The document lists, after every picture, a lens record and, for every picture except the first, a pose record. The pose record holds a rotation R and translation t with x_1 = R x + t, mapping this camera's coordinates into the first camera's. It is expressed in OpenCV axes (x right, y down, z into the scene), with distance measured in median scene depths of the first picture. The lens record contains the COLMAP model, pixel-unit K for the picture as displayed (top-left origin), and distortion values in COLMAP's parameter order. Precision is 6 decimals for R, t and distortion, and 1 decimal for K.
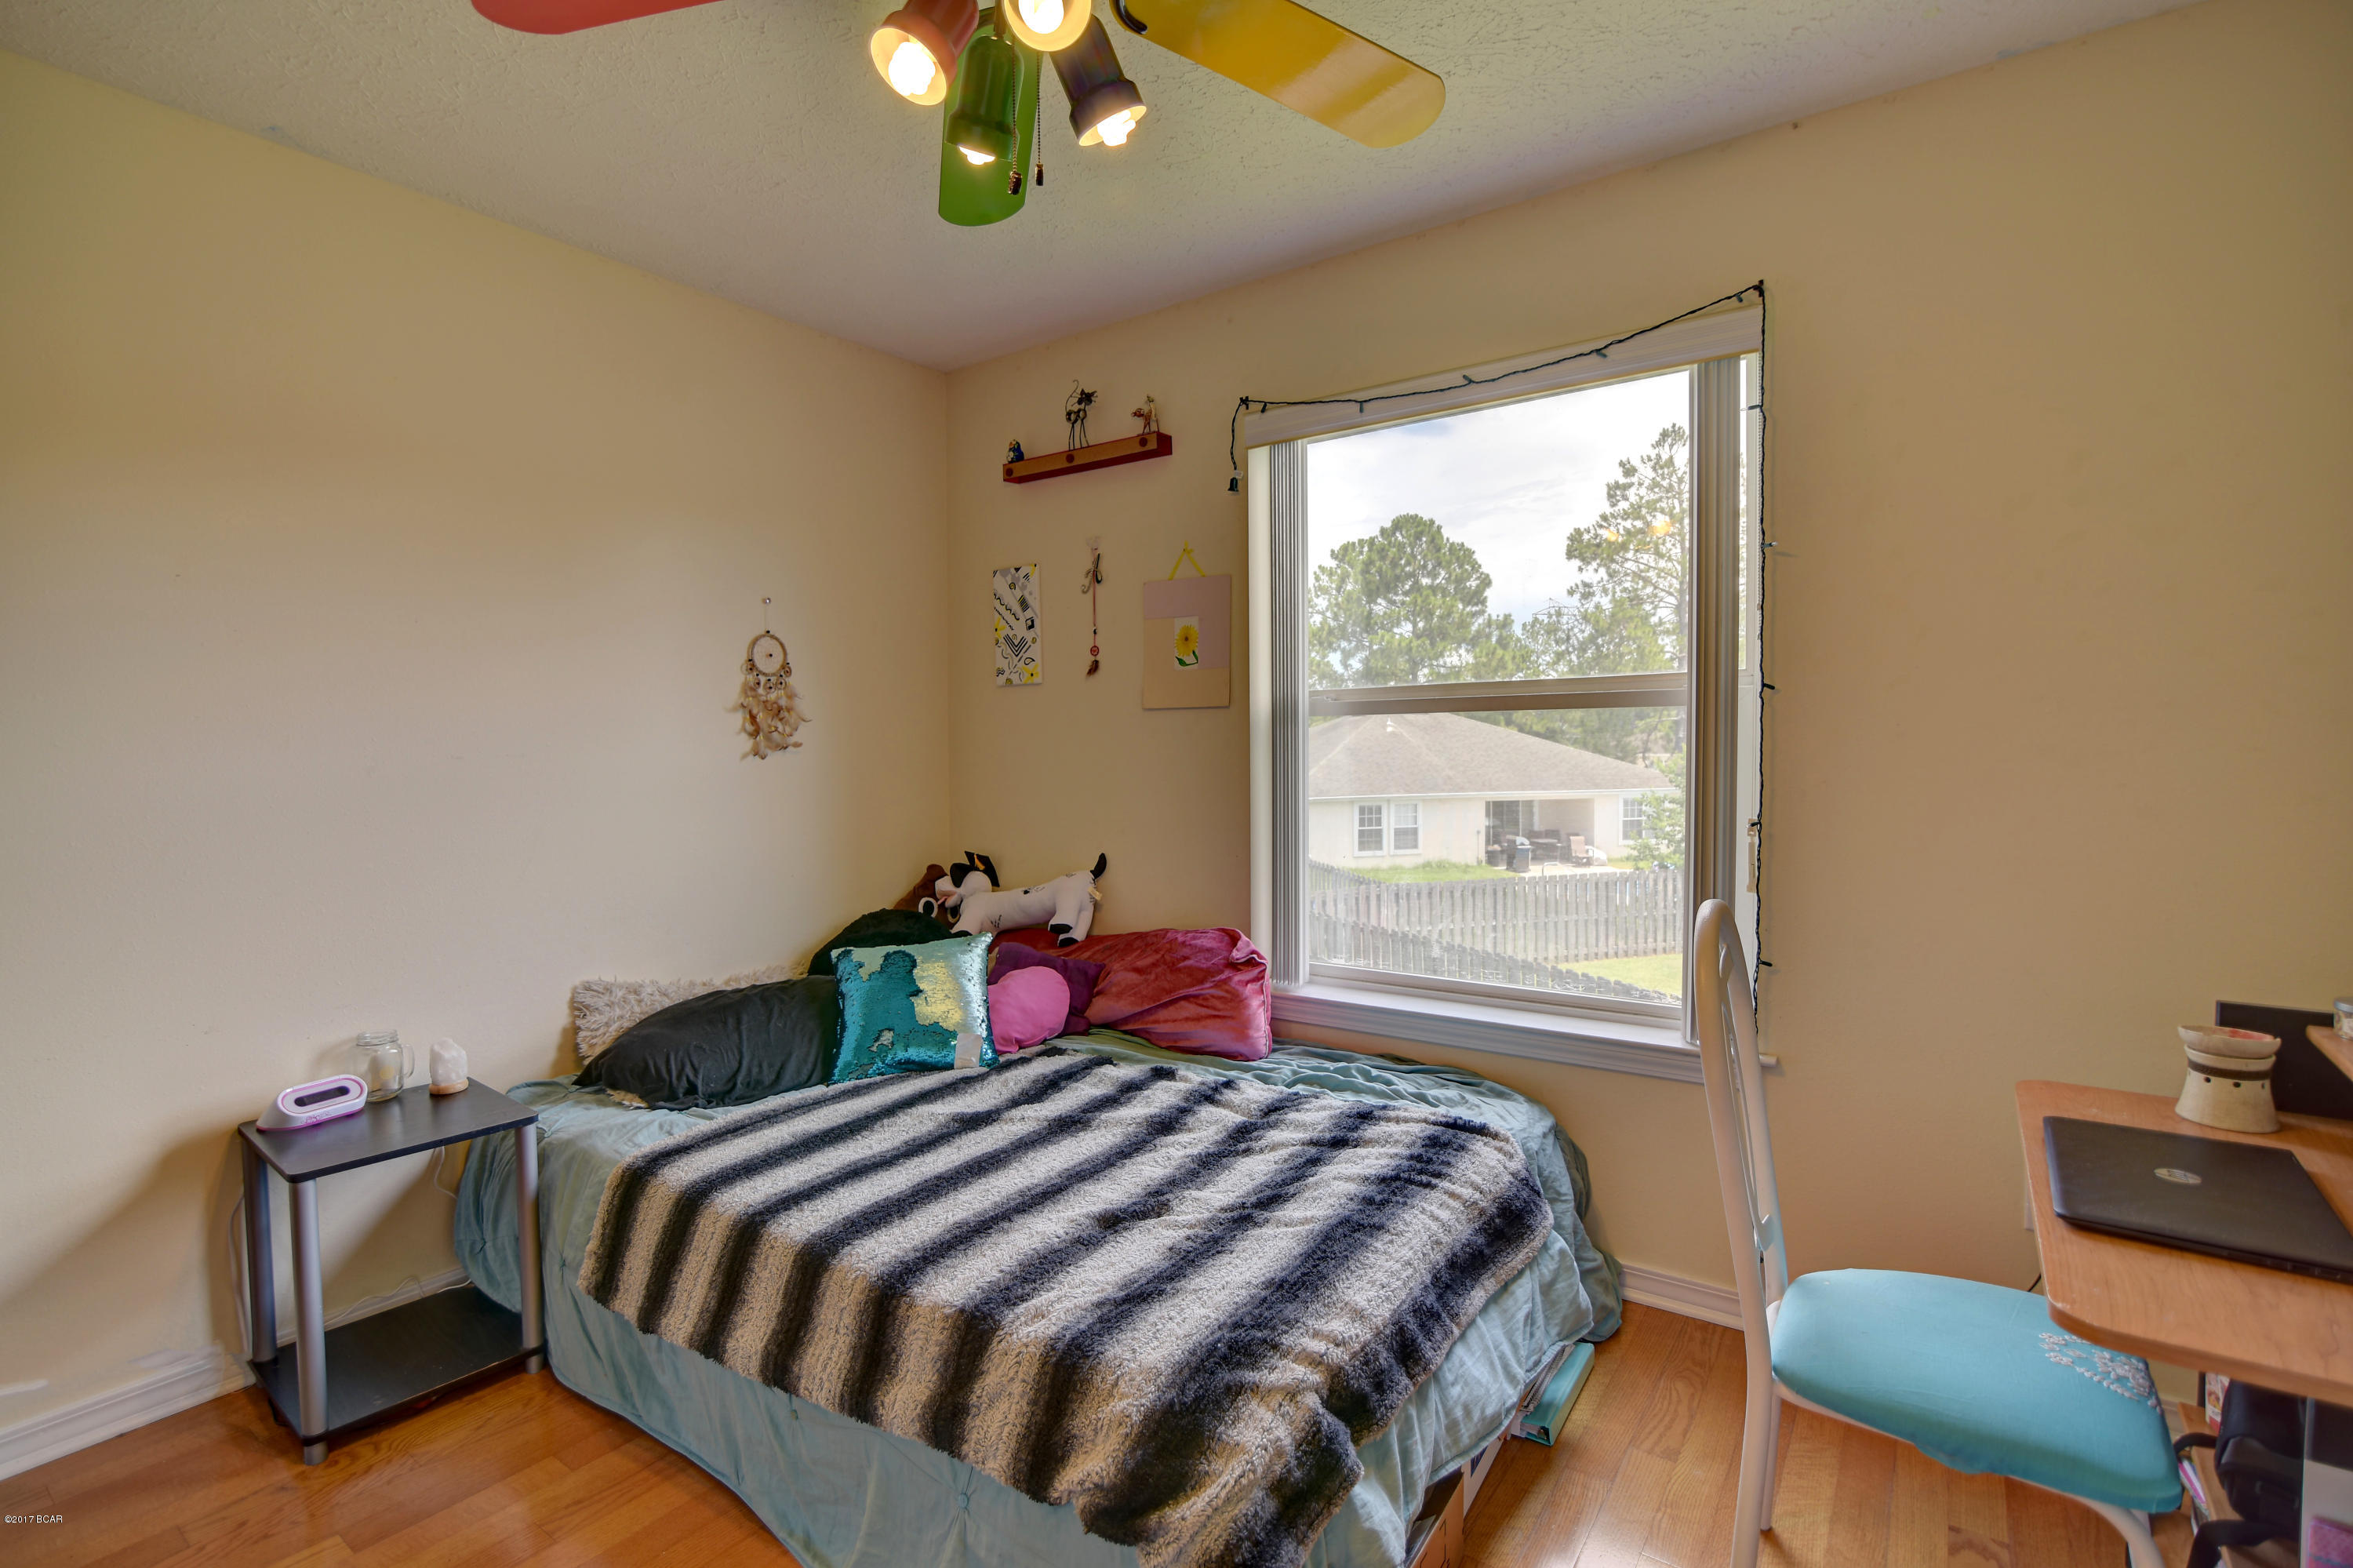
lens RADIAL K [[1091.6, 0, 1170.7], [0, 1091.6, 777.6], [0, 0, 1]] dist [-0.018209, 0.000494]
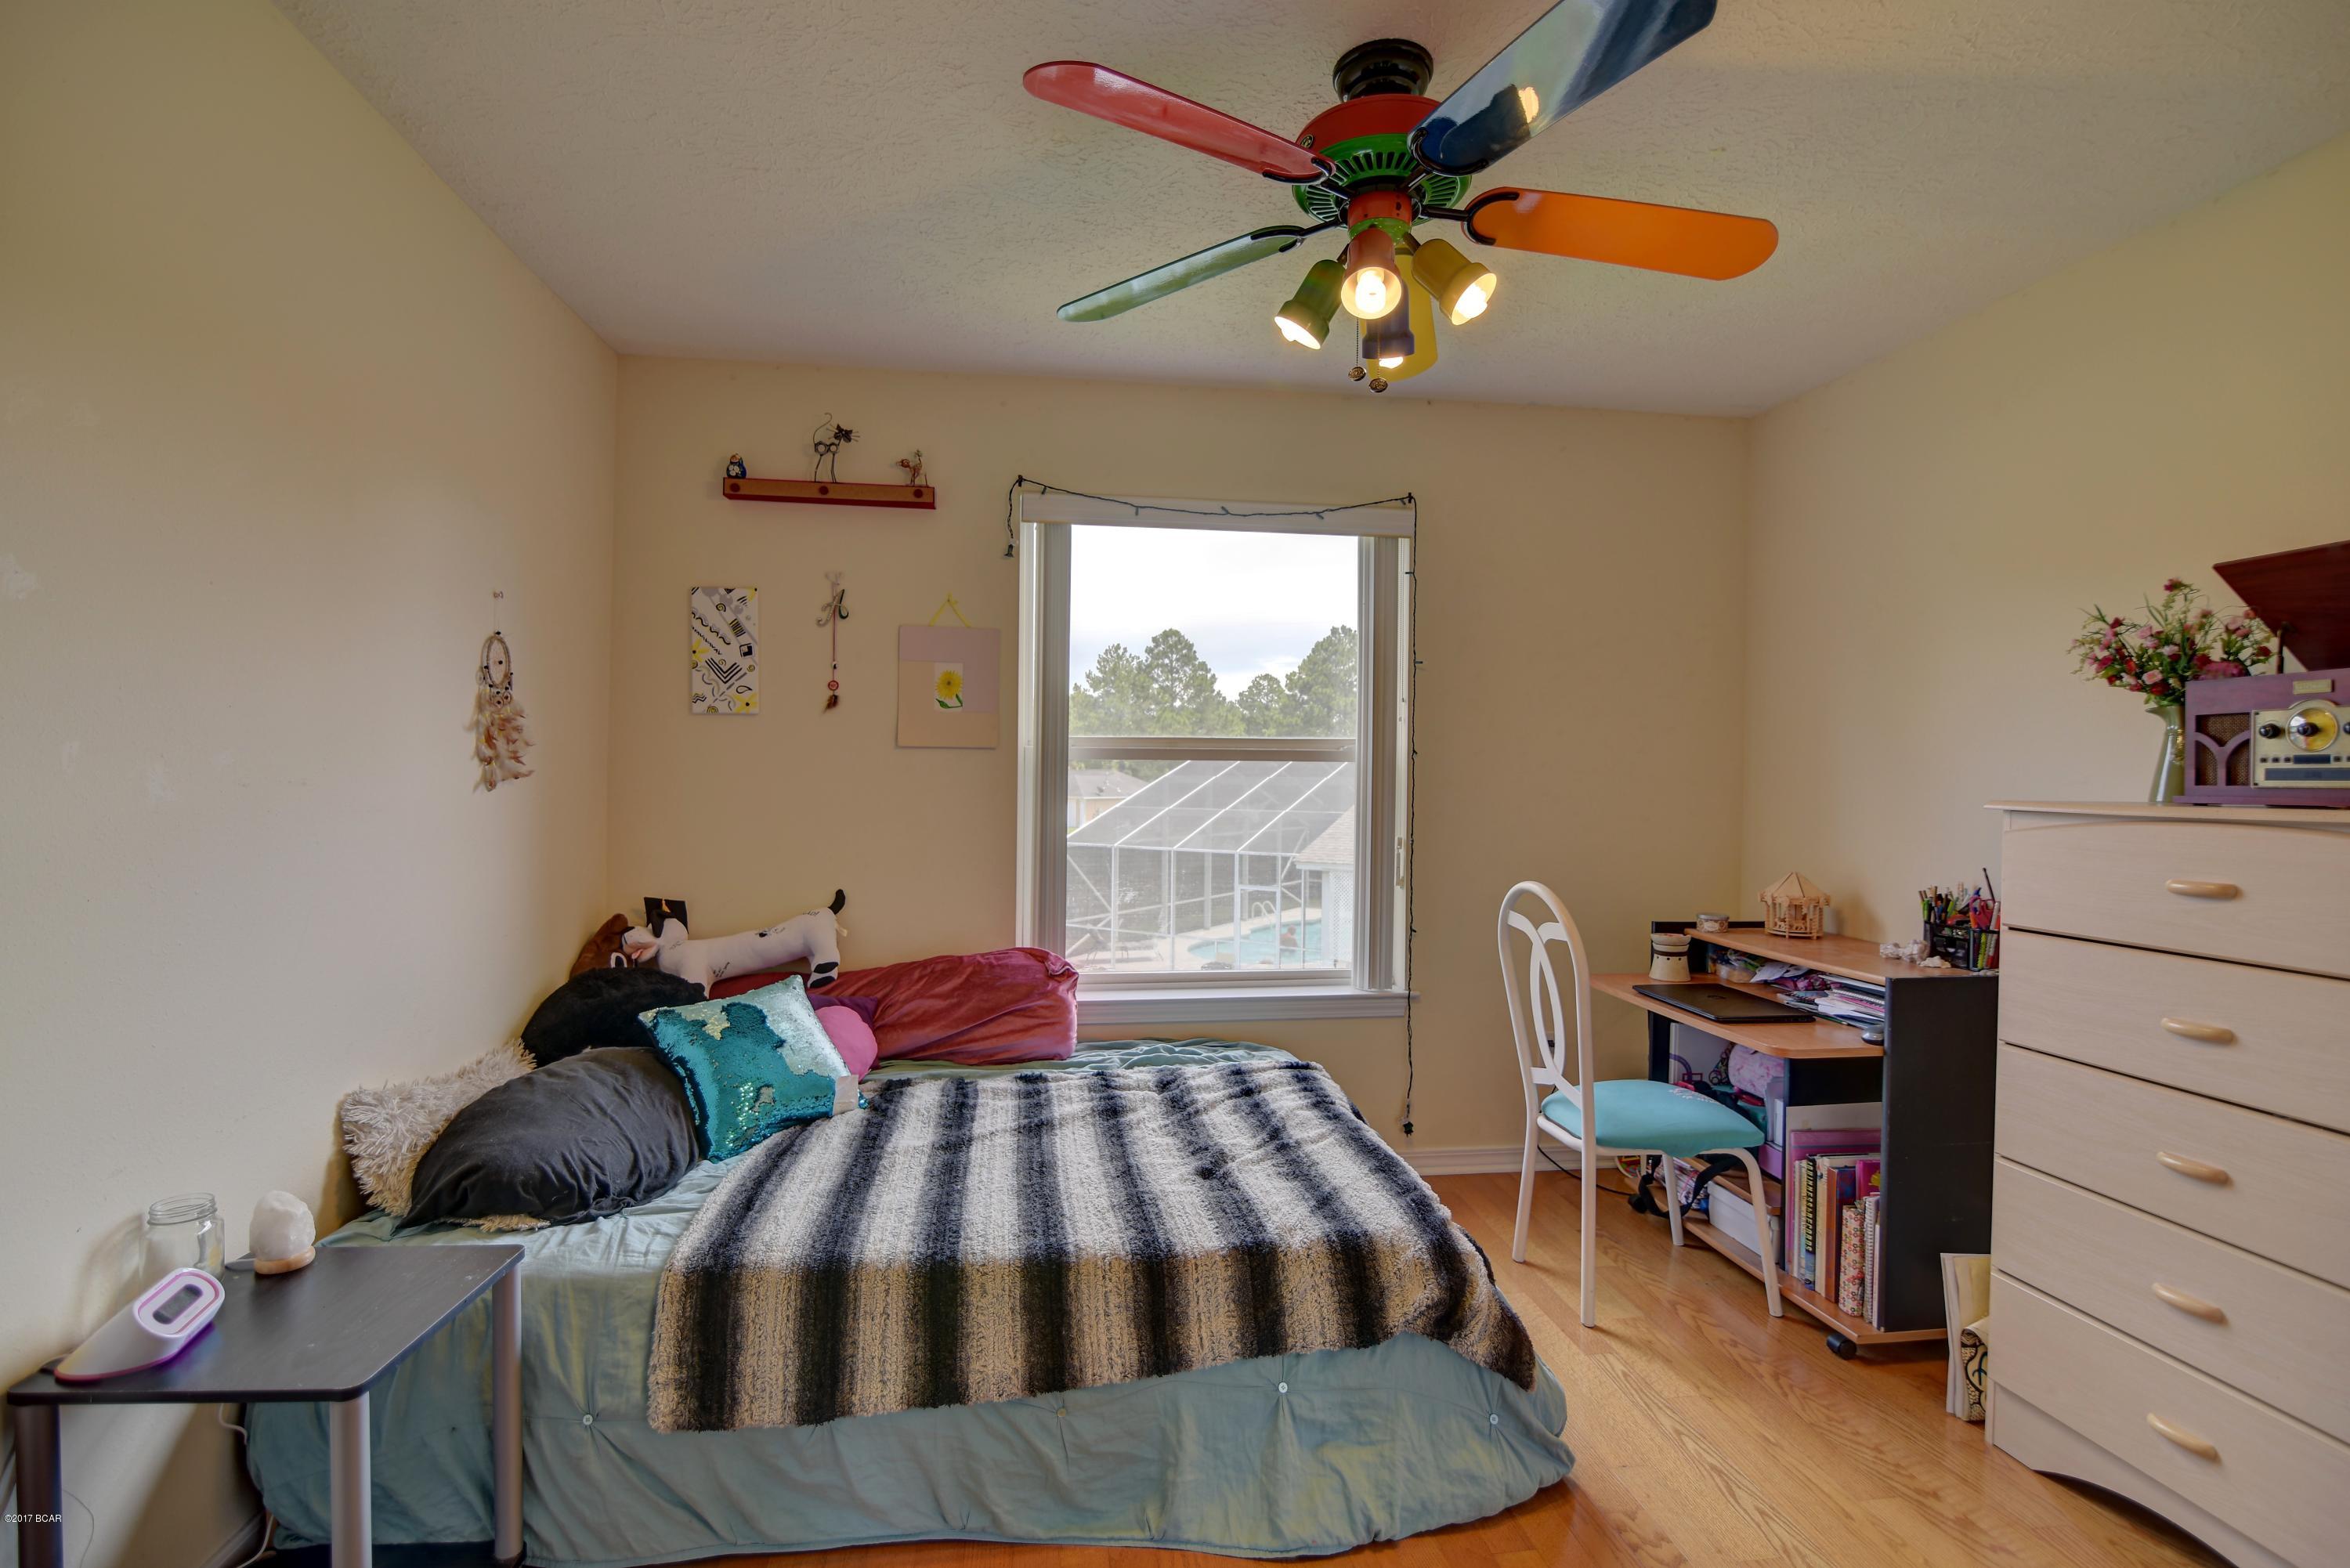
lens RADIAL K [[1090.1, 0, 1164.8], [0, 1090.1, 781.0], [0, 0, 1]] dist [-0.018209, 0.000494]
pose [[0.724255, 0.017938, 0.689299, -0.631043], [0.004541, 0.999516, -0.030782, 0.002984], [-0.689518, 0.025424, 0.723822, 0.092064]]
